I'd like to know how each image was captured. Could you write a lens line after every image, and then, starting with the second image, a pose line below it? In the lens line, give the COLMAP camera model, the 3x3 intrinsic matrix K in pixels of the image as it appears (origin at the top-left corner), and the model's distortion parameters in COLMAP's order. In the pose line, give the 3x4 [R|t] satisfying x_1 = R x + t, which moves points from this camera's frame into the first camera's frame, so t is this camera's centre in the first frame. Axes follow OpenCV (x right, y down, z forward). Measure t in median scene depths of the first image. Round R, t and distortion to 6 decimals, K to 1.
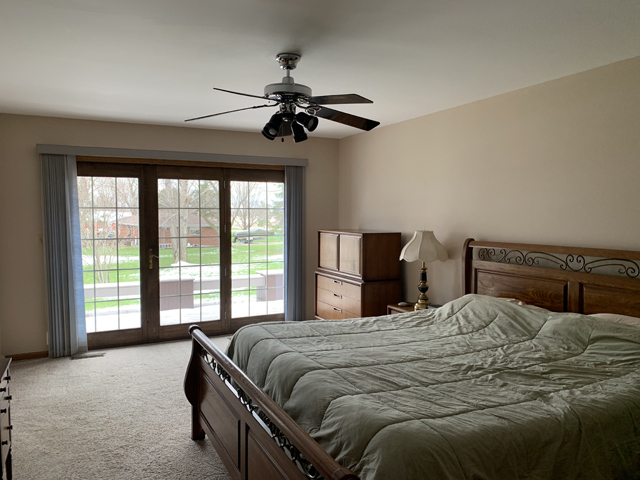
lens RADIAL K [[492.5, 0, 320.6], [0, 492.5, 238.5], [0, 0, 1]] dist [0.039102, -0.043461]
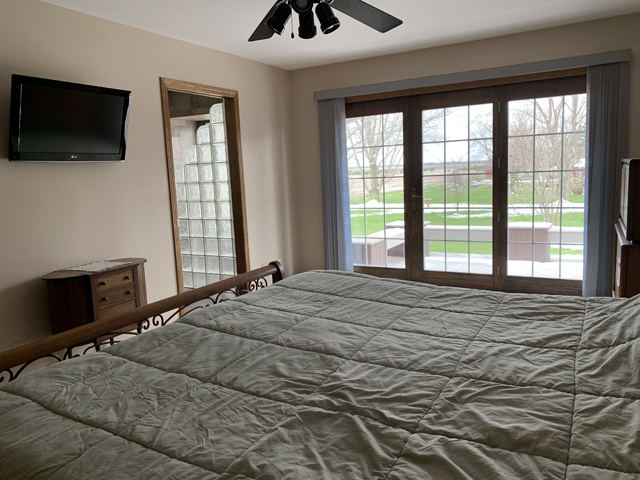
lens RADIAL K [[492.5, 0, 320.7], [0, 492.5, 241.0], [0, 0, 1]] dist [0.039102, -0.043461]
pose [[0.568153, 0.090179, -0.817967, 0.323046], [0.002203, 0.993807, 0.111094, 0.015965], [0.822920, -0.064920, 0.564436, 0.313155]]
